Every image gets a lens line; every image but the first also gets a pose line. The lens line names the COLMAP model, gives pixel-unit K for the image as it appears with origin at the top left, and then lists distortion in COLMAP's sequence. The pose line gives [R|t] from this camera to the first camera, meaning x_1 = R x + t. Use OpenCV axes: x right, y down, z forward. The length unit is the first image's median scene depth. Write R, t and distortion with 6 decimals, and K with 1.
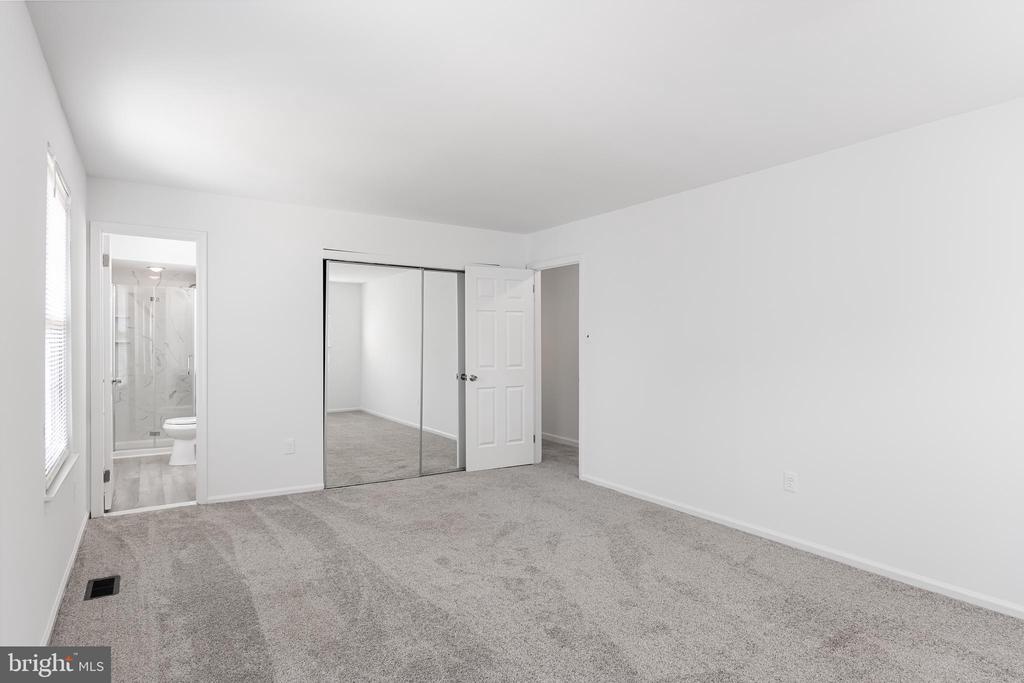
lens RADIAL K [[579.0, 0, 515.8], [0, 579.0, 340.7], [0, 0, 1]] dist [-0.000362, -0.002028]
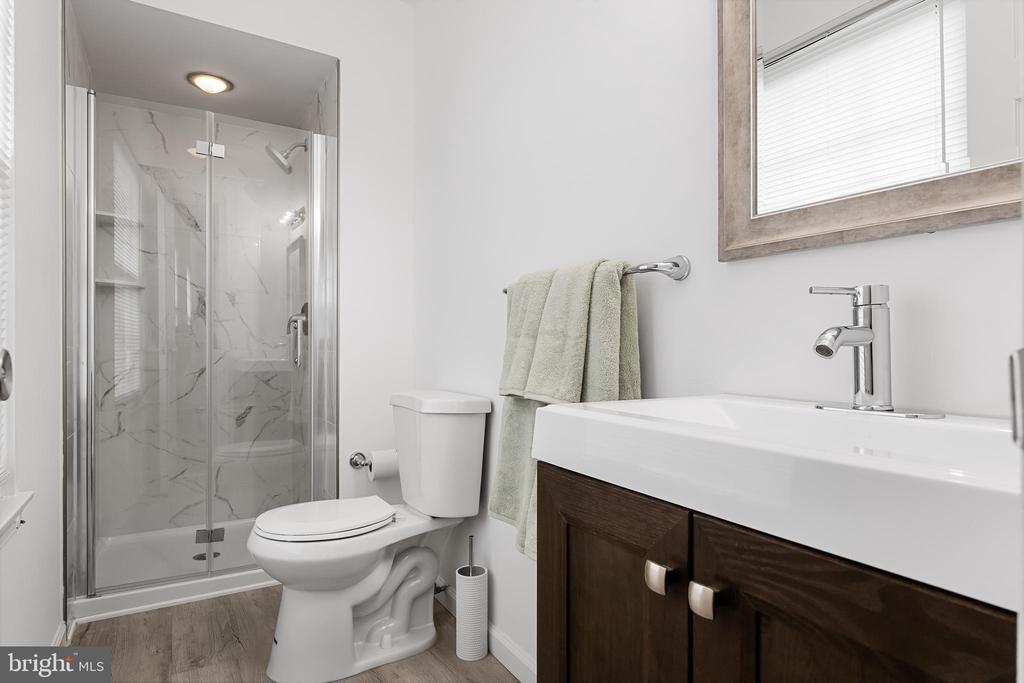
lens RADIAL K [[579.0, 0, 508.5], [0, 579.0, 343.4], [0, 0, 1]] dist [-0.000362, -0.002028]
pose [[0.999106, 0.001070, -0.042266, -0.391923], [-0.001379, 0.999972, -0.007287, 0.043292], [0.042257, 0.007339, 0.999080, 0.599653]]
